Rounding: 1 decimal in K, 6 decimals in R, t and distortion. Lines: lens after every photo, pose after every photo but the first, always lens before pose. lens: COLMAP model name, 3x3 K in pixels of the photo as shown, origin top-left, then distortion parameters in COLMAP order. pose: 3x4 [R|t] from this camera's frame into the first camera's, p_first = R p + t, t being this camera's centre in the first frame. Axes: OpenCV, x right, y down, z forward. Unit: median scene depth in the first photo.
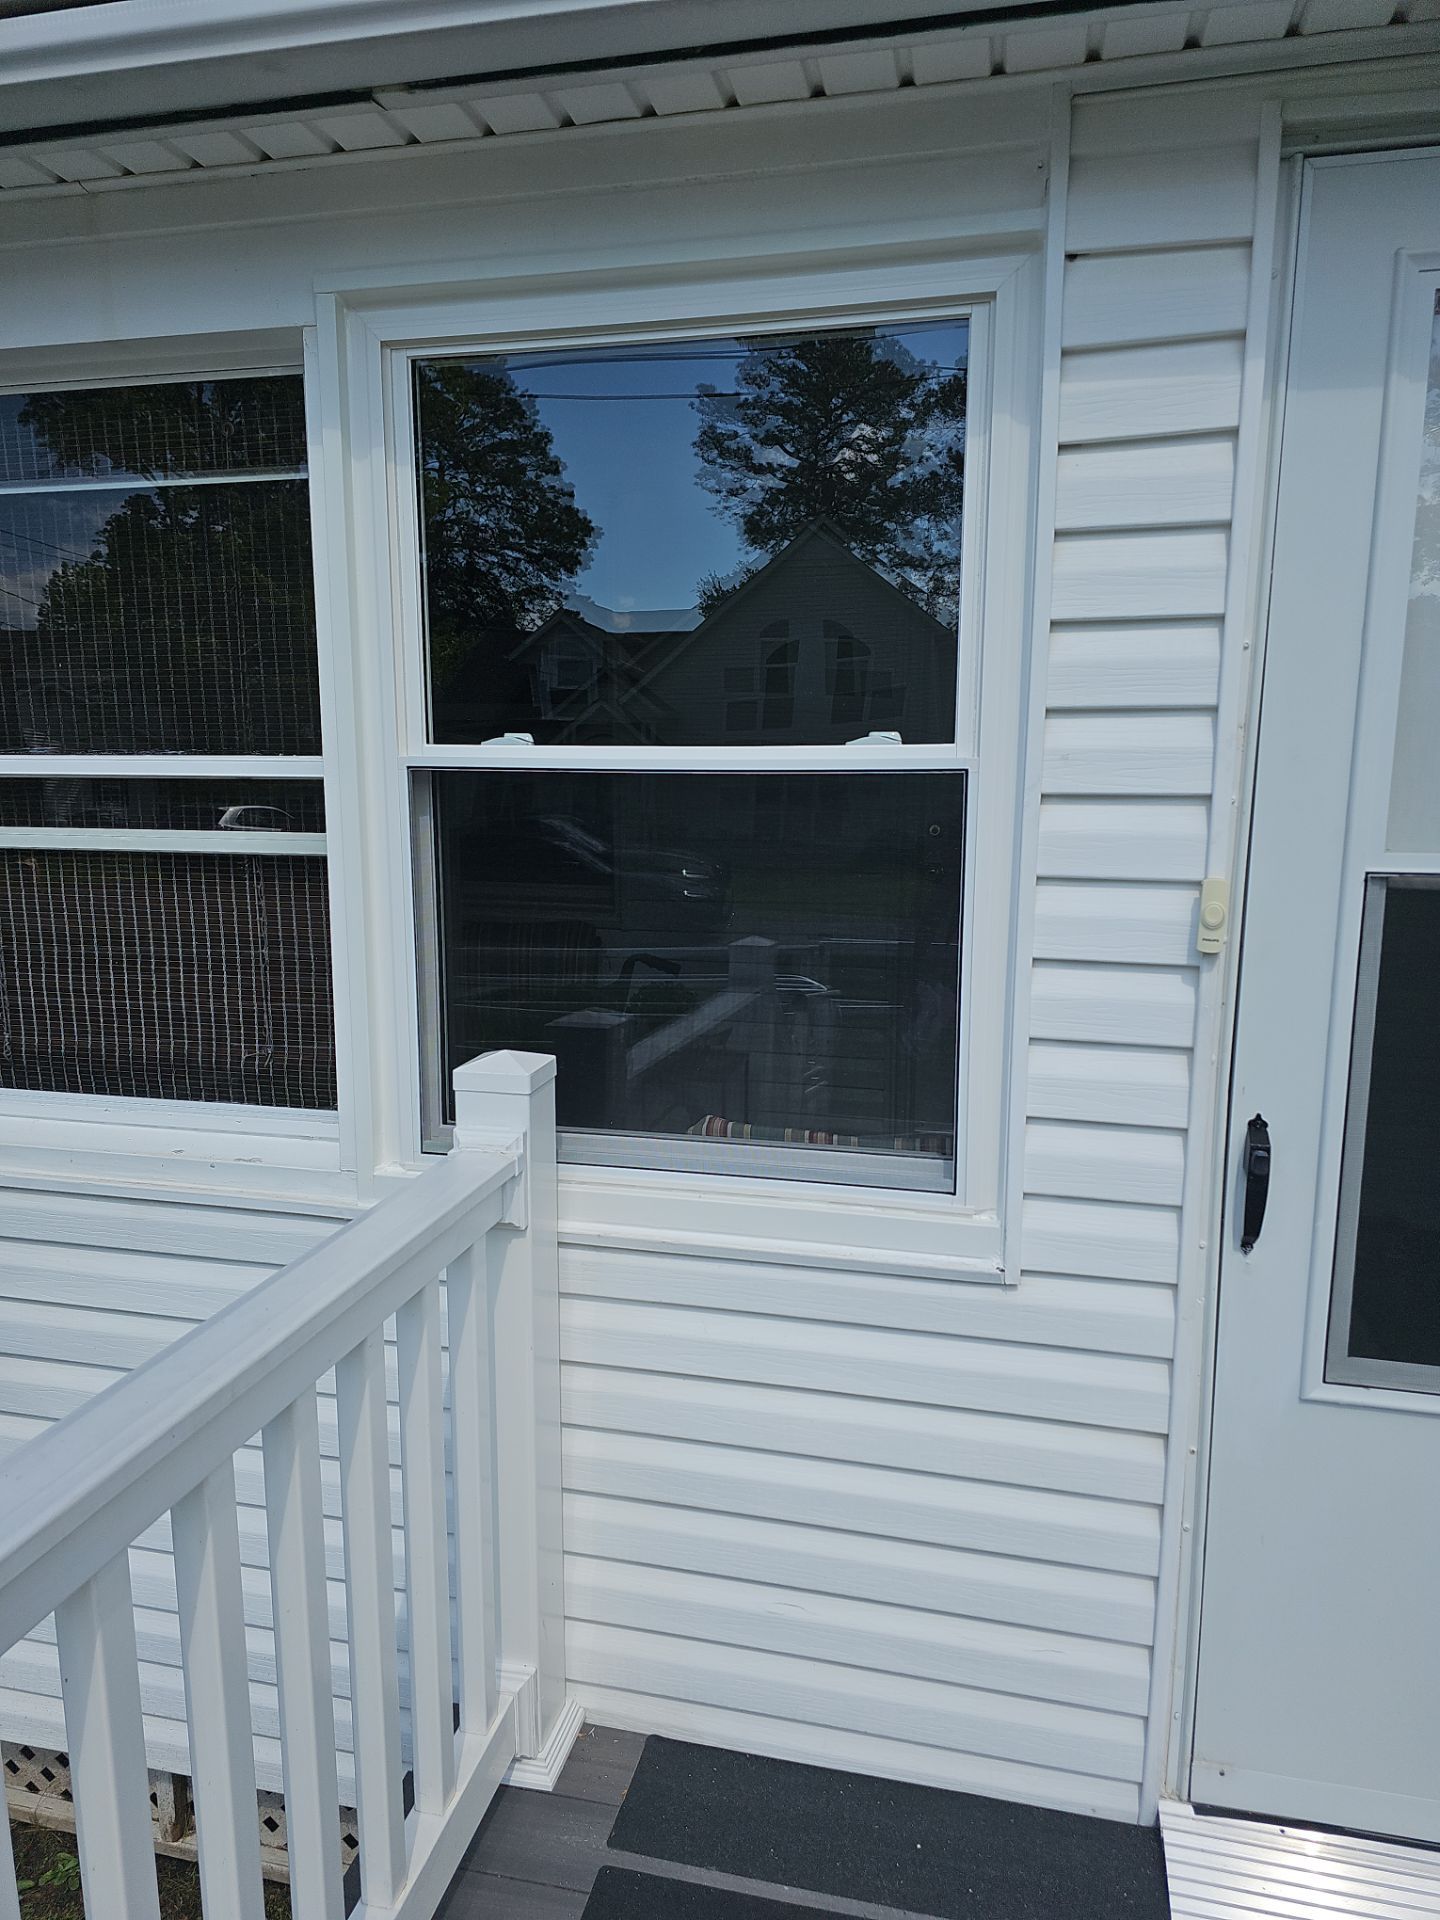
lens RADIAL K [[1206.4, 0, 730.6], [0, 1206.4, 964.9], [0, 0, 1]] dist [0.045339, -0.000897]
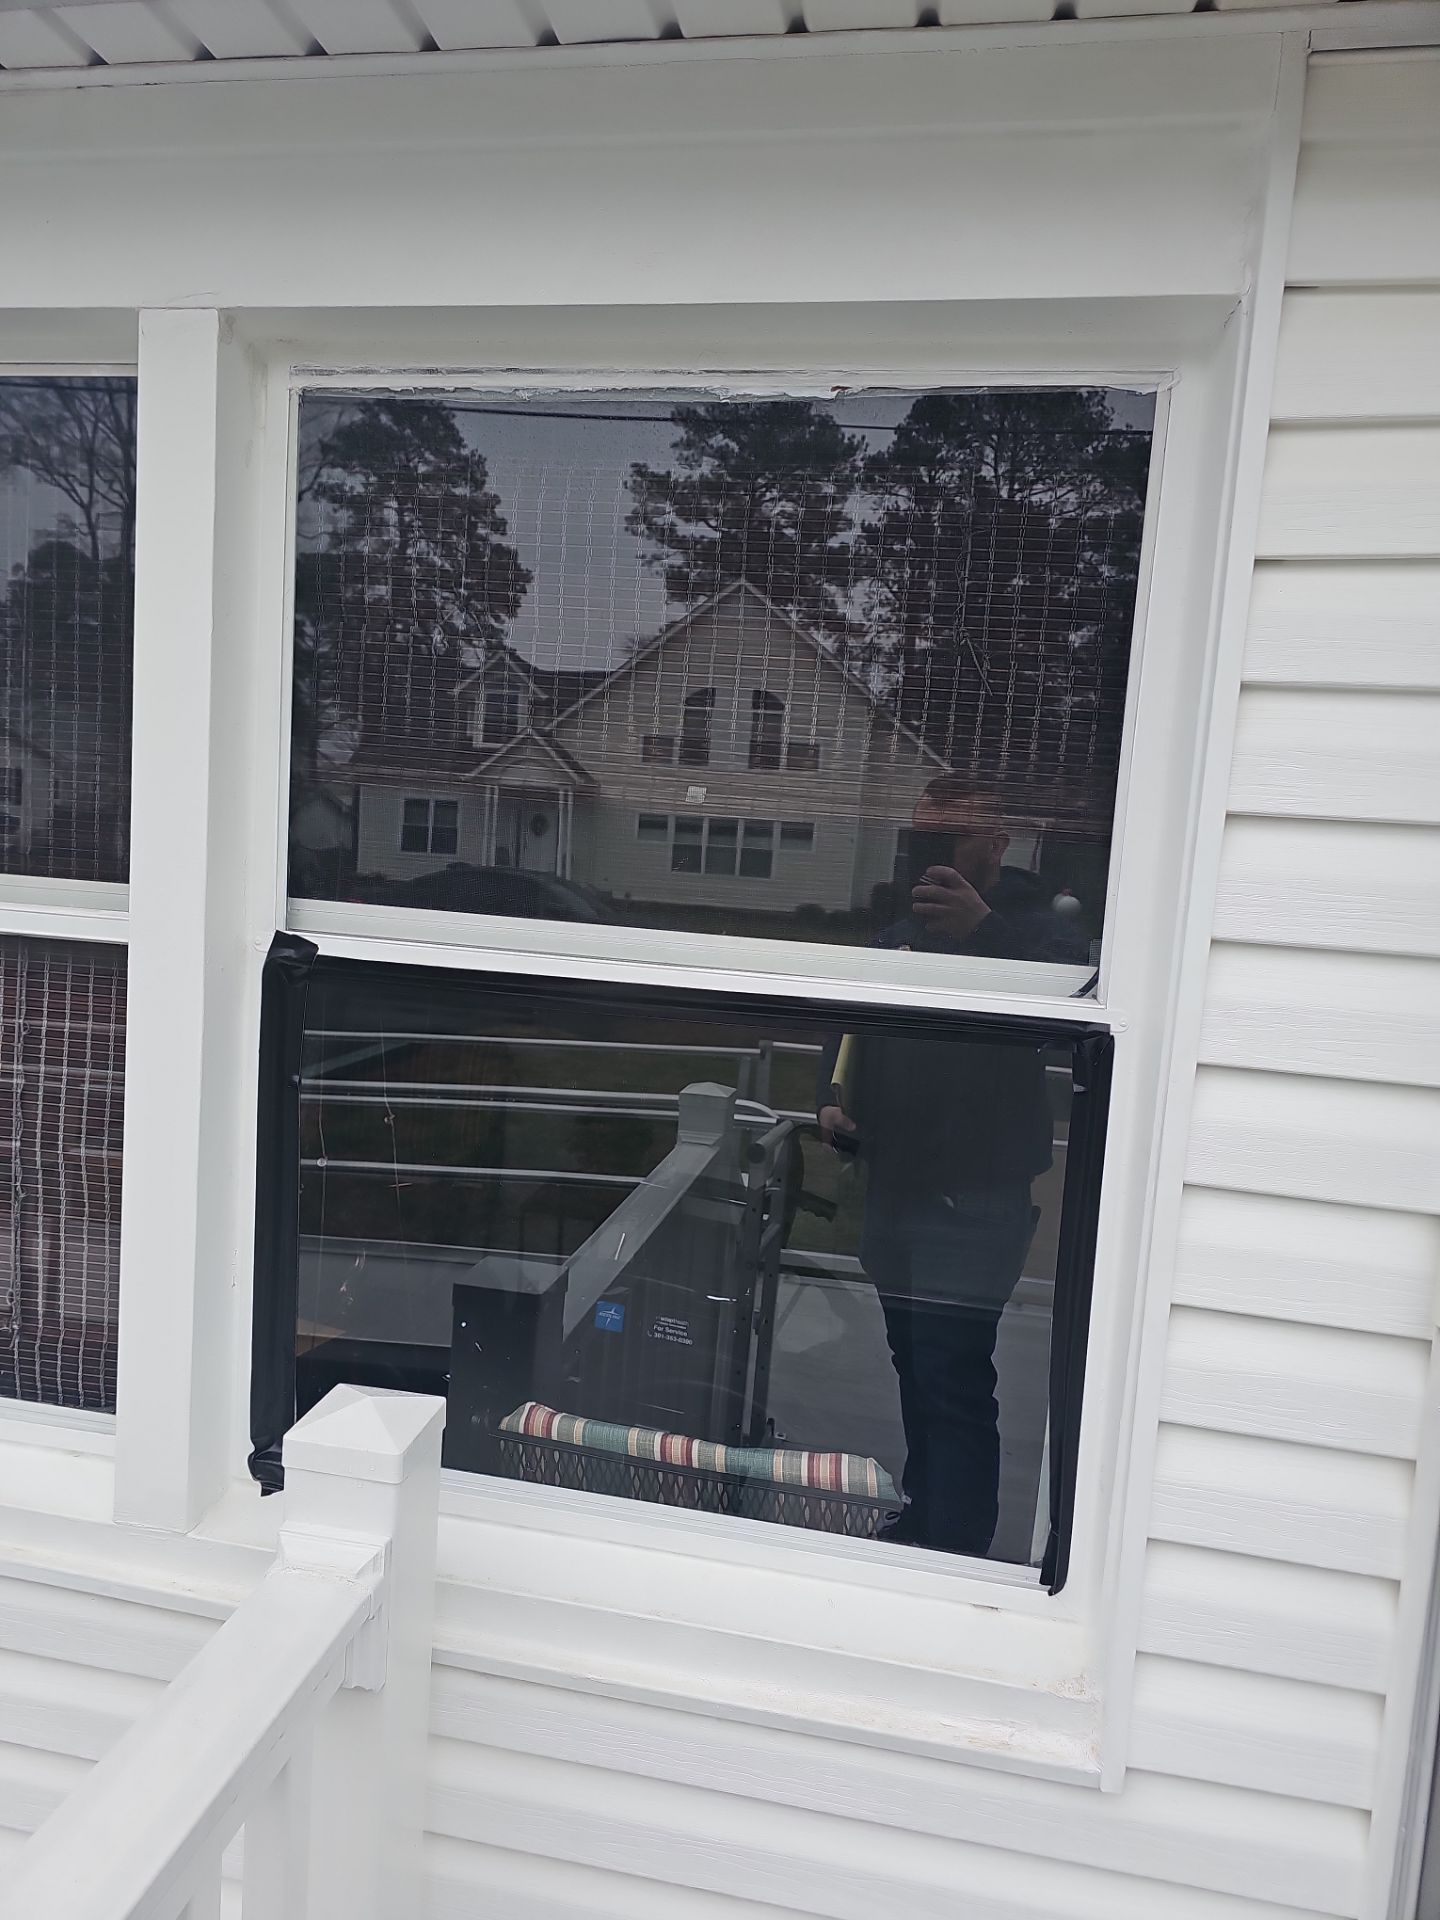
lens RADIAL K [[1247.1, 0, 720.0], [0, 1247.1, 960.0], [0, 0, 1]] dist [0.050941, -0.001324]
pose [[0.997242, 0.052495, 0.052460, -0.044844], [-0.049608, 0.997259, -0.054890, -0.136684], [-0.055198, 0.052136, 0.997113, 0.297373]]
